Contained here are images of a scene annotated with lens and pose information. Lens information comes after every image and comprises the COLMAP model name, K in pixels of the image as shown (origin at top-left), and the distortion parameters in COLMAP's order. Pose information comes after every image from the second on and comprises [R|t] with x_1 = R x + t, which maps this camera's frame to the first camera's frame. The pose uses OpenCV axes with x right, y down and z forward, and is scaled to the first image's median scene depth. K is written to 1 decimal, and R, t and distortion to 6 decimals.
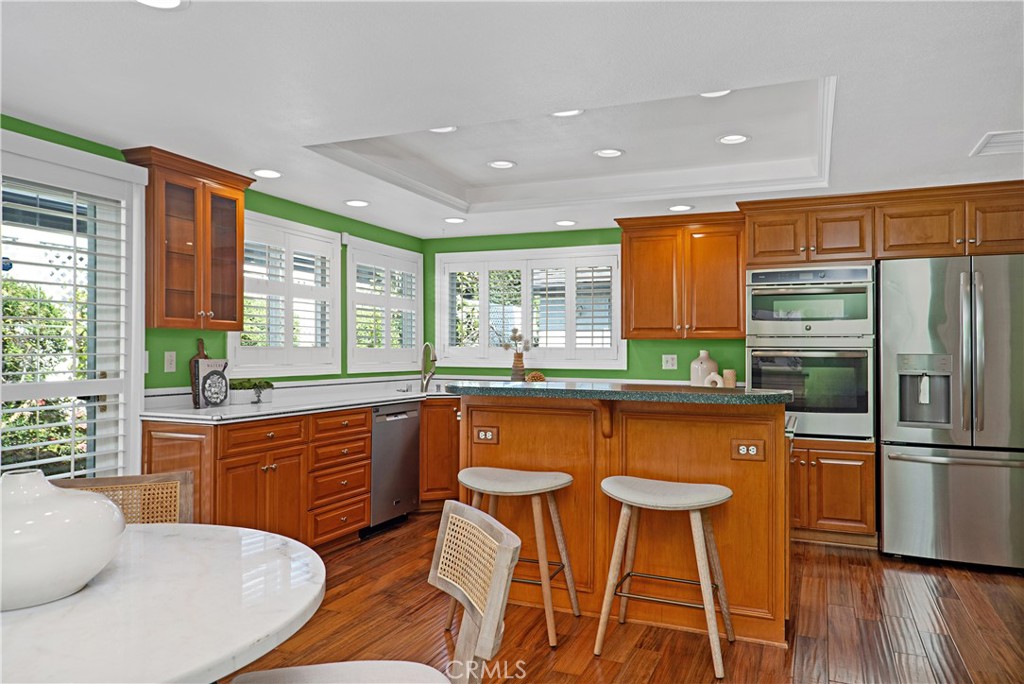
lens RADIAL K [[702.7, 0, 512.0], [0, 702.7, 342.0], [0, 0, 1]] dist [-0.000772, 0.000623]
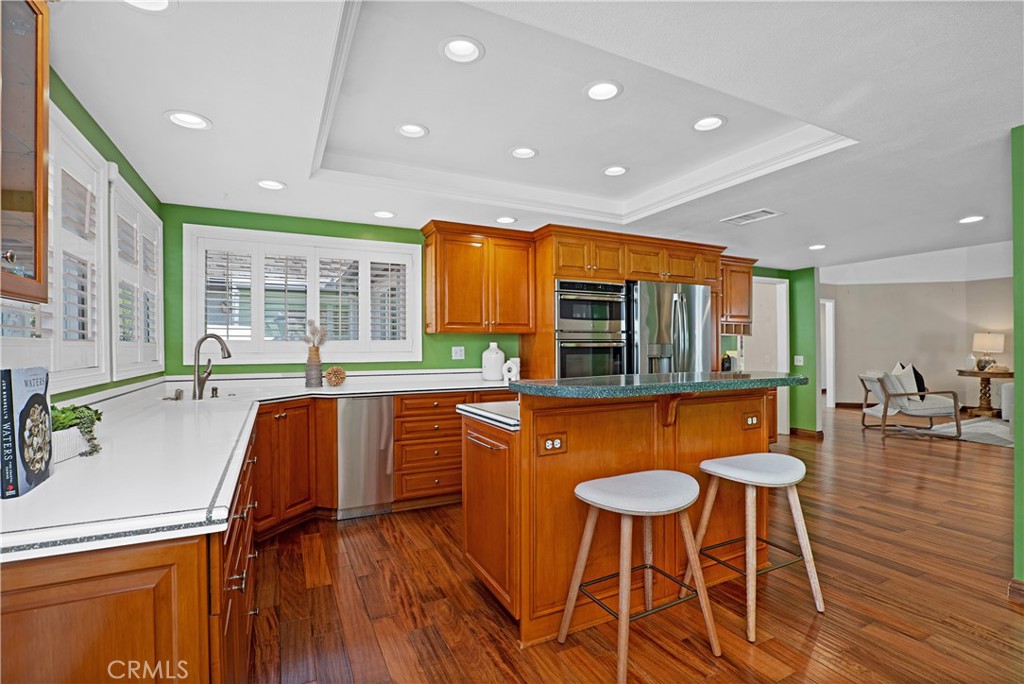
lens RADIAL K [[474.2, 0, 513.4], [0, 474.2, 344.4], [0, 0, 1]] dist [-0.025862, 0.001095]
pose [[0.647230, -0.007944, 0.762253, -0.369609], [-0.001410, 0.999932, 0.011618, 0.006241], [-0.762294, -0.008594, 0.647174, 0.504480]]
